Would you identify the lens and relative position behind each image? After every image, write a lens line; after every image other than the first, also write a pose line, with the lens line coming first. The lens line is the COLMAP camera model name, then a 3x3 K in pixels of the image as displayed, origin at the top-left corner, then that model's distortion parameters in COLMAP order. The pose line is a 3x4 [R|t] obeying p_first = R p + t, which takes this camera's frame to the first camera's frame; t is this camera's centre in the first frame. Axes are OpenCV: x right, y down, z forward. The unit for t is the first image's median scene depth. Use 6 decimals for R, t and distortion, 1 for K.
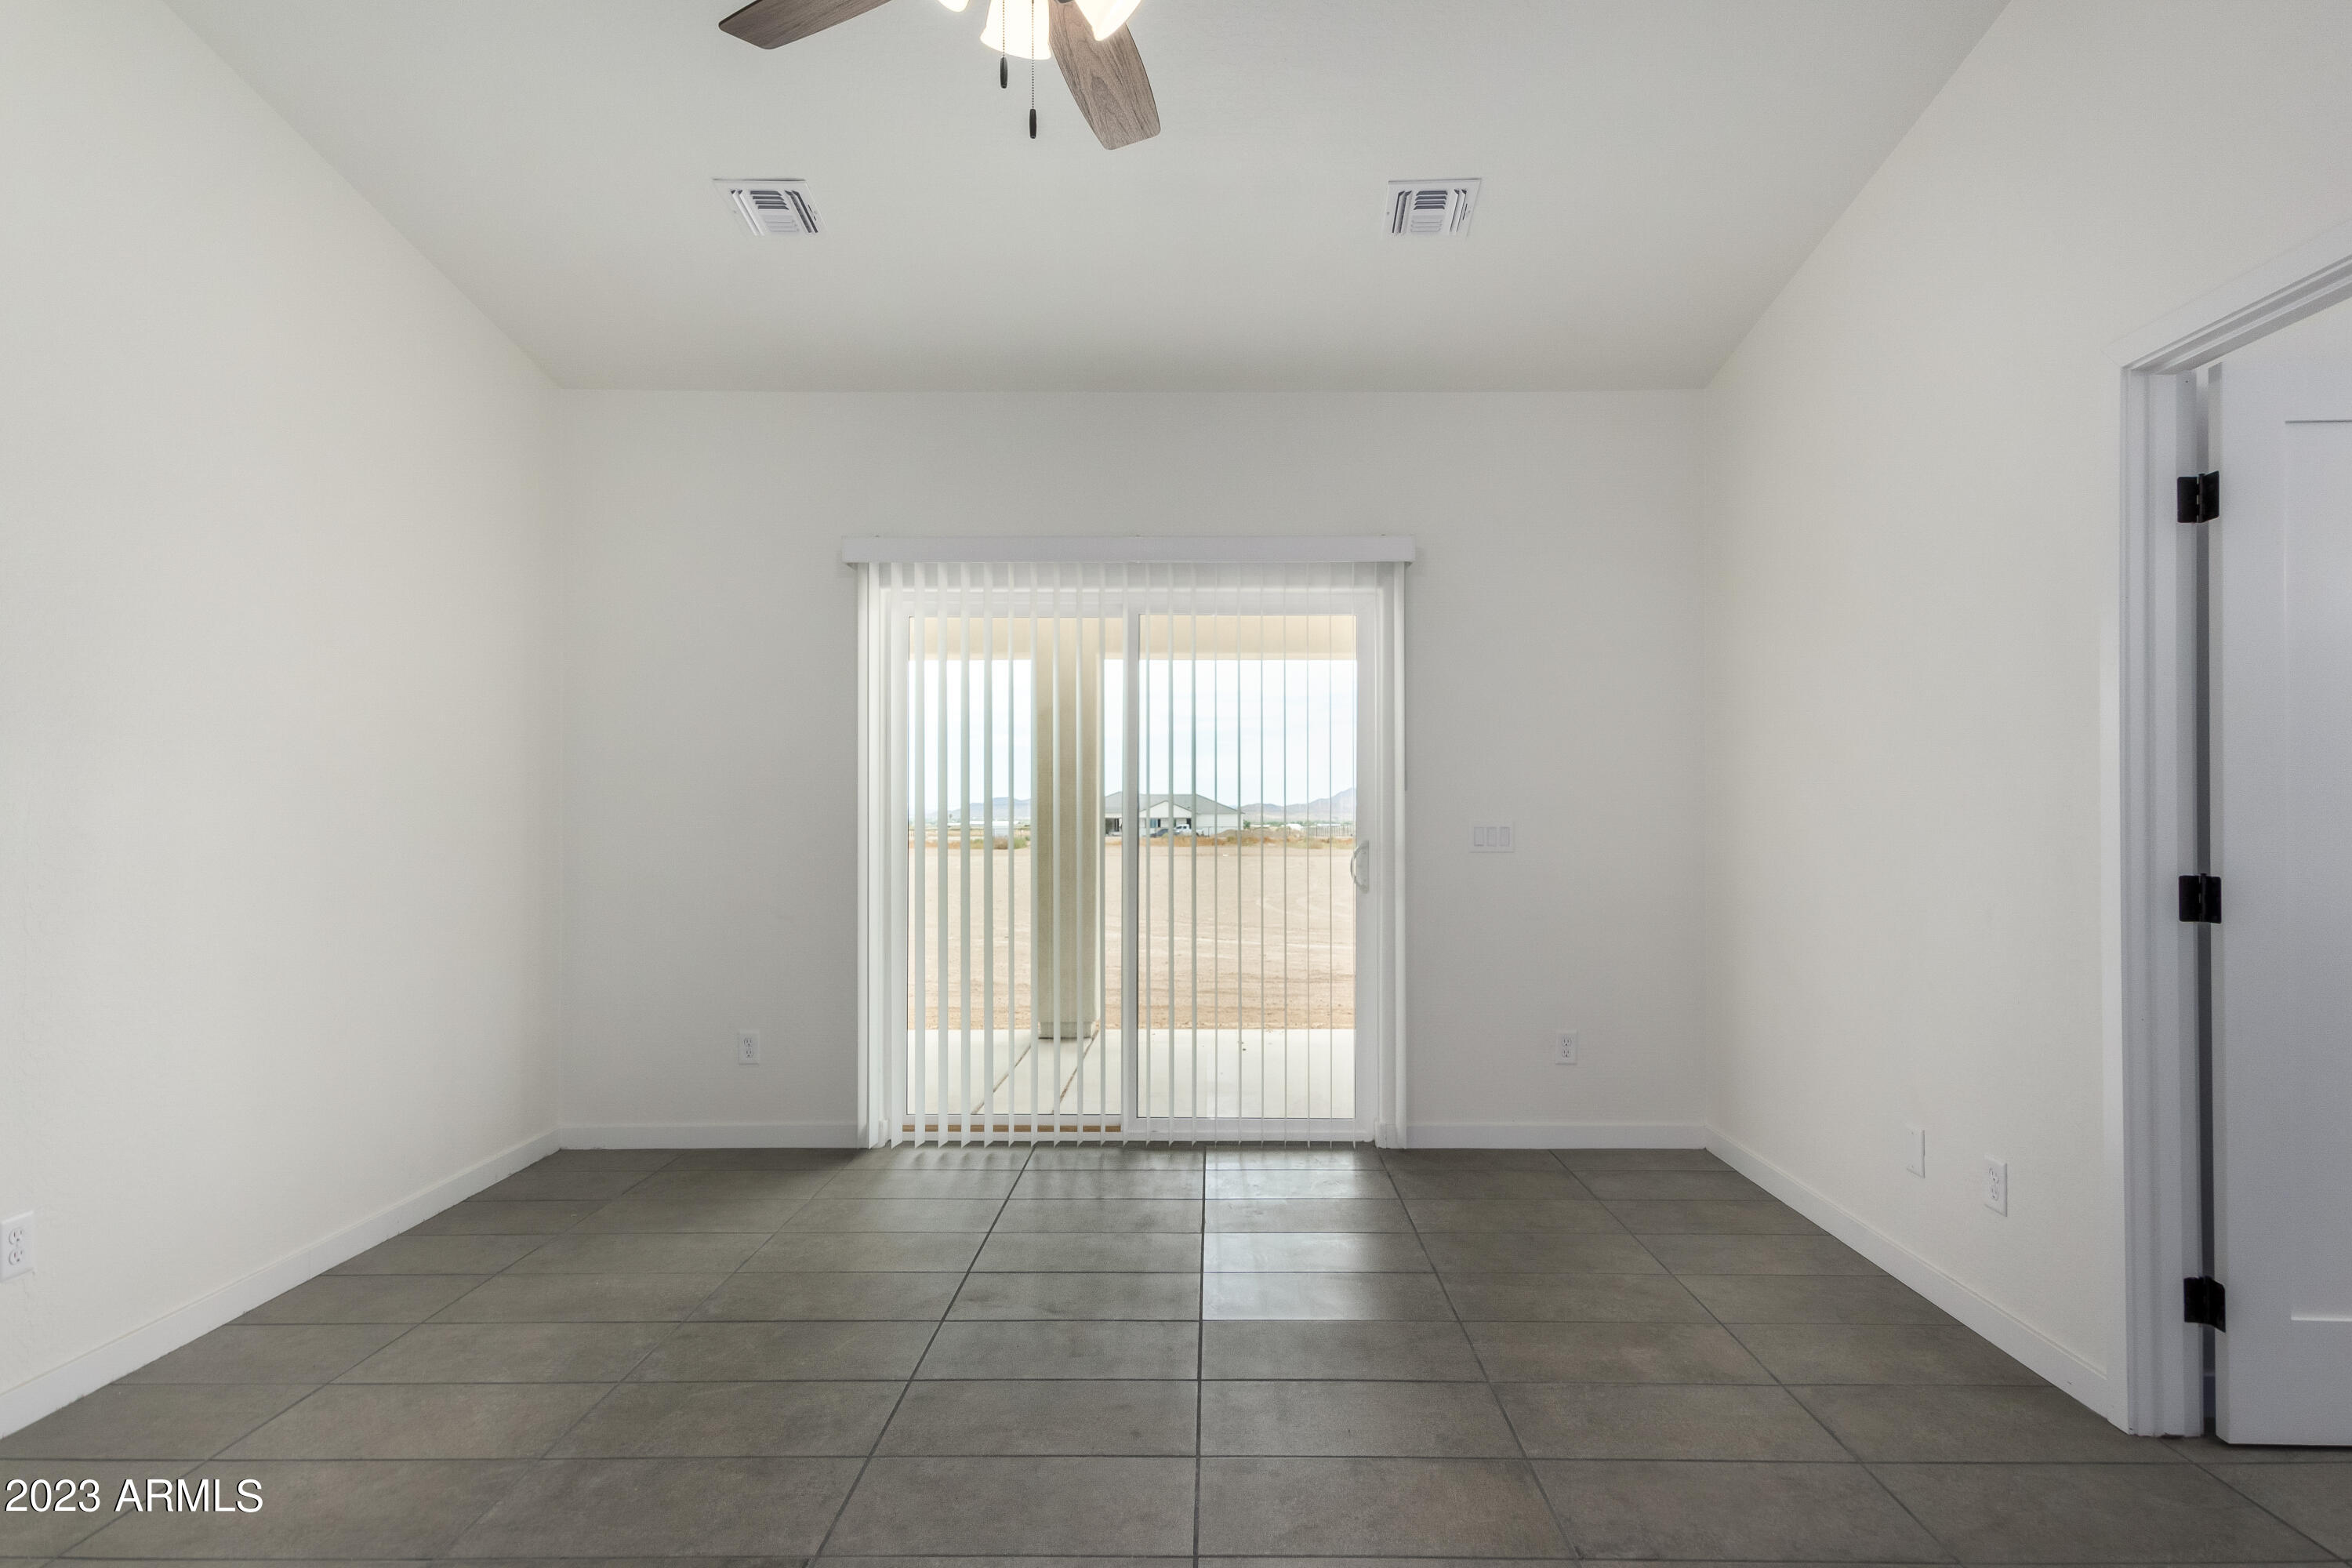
lens RADIAL K [[1228.2, 0, 1221.8], [0, 1228.2, 791.6], [0, 0, 1]] dist [0.008788, 0.000962]
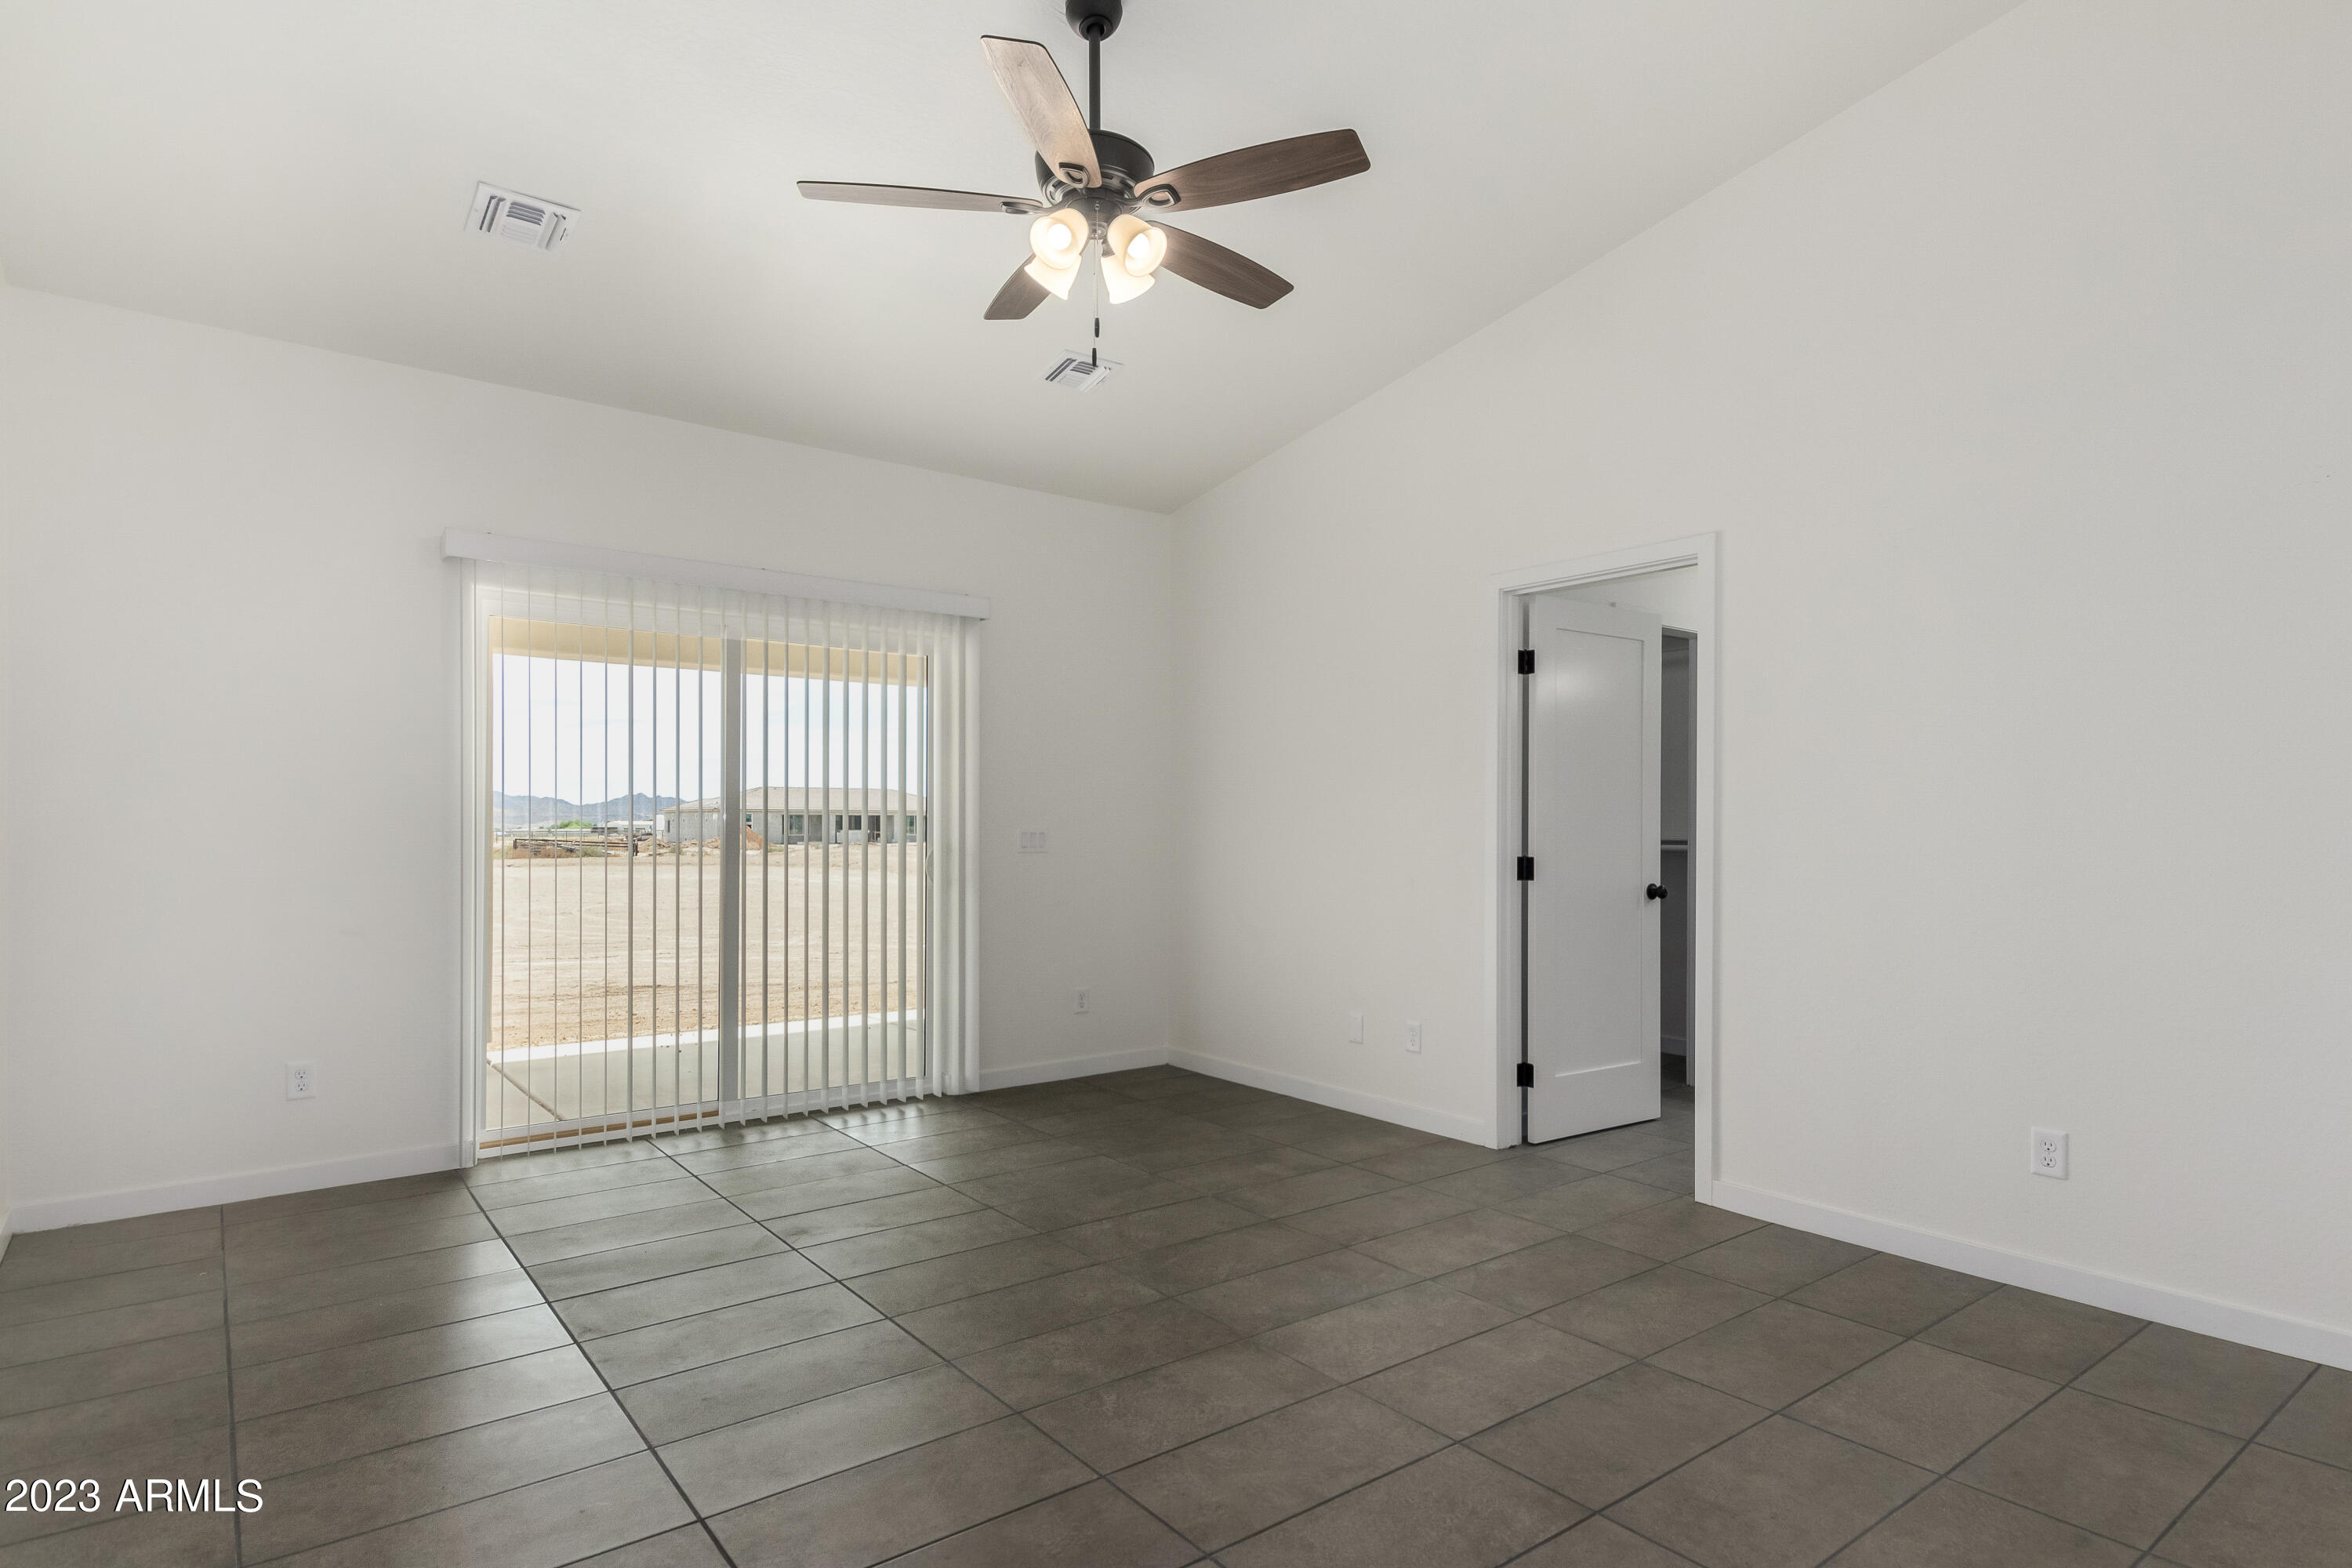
lens RADIAL K [[1232.9, 0, 1193.6], [0, 1232.9, 809.2], [0, 0, 1]] dist [0.040121, -0.016338]
pose [[0.786298, 0.011120, 0.617748, -0.459060], [-0.016973, 0.999849, 0.003606, -0.002547], [-0.617615, -0.013321, 0.786368, -0.115275]]
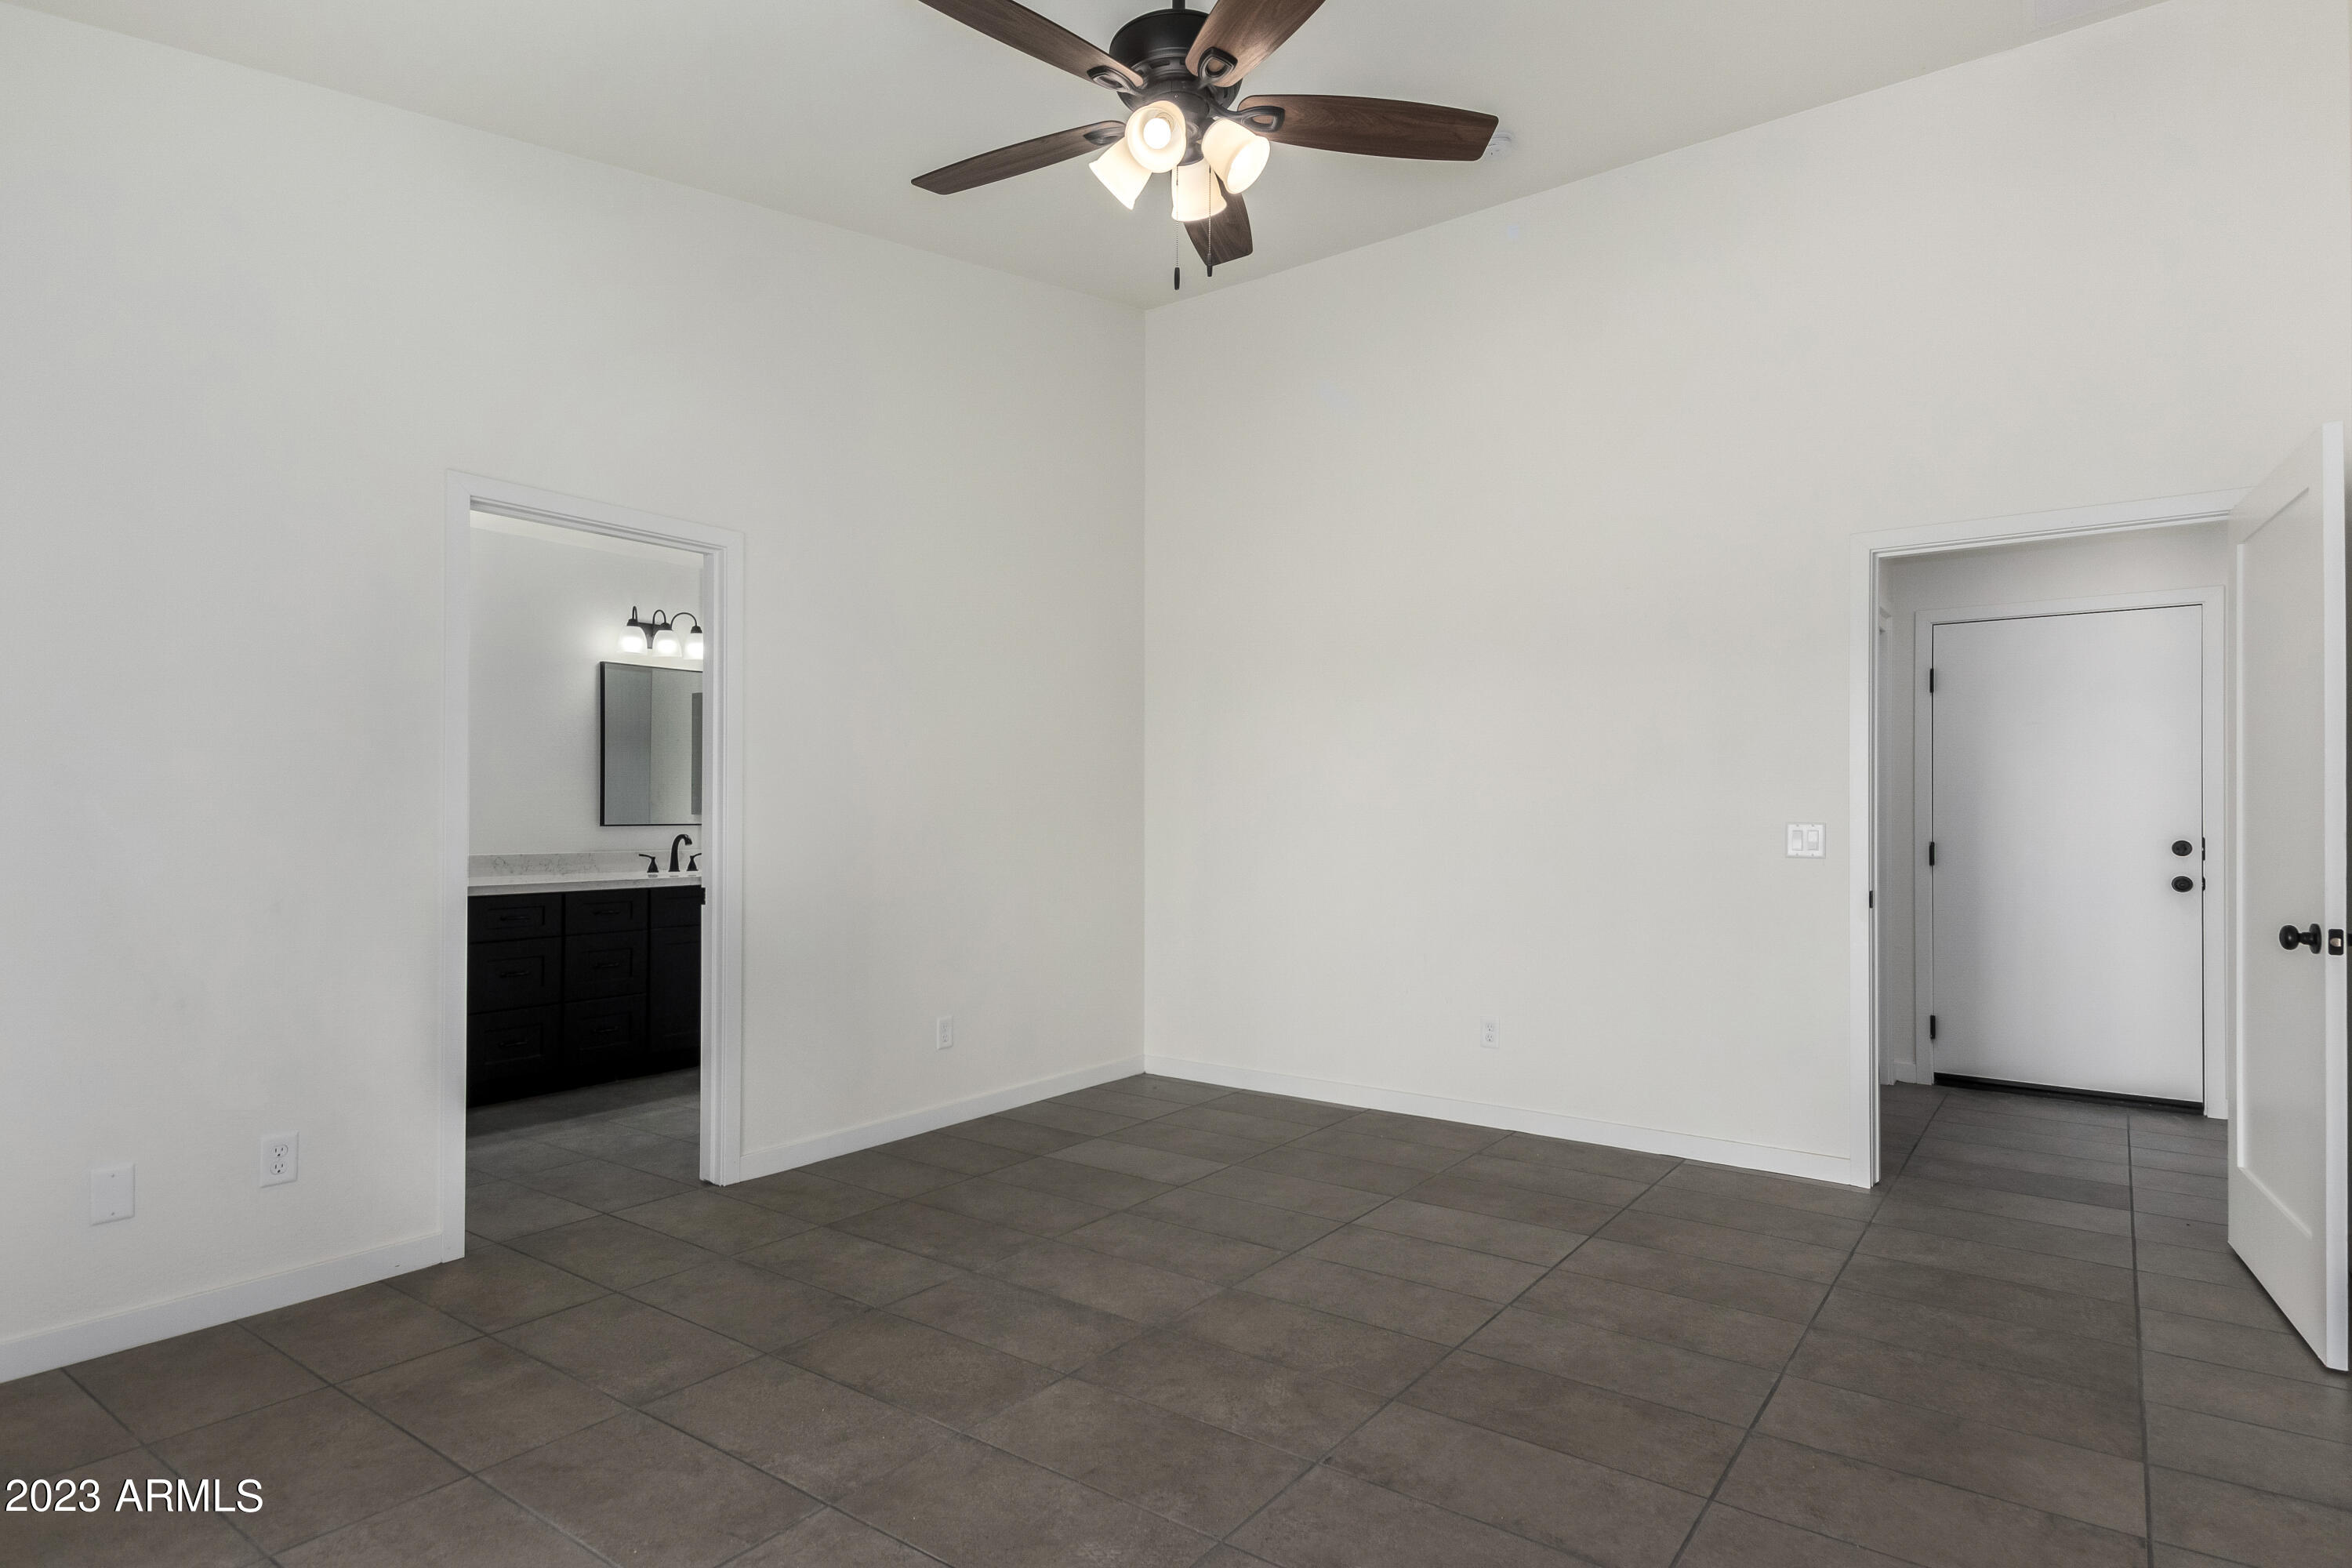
lens RADIAL K [[1232.9, 0, 1193.6], [0, 1232.9, 809.2], [0, 0, 1]] dist [0.040121, -0.016338]
pose [[-0.807529, 0.010627, 0.589732, -0.429108], [-0.008346, 0.999532, -0.029439, 0.027019], [-0.589768, -0.028695, -0.807063, 0.938374]]
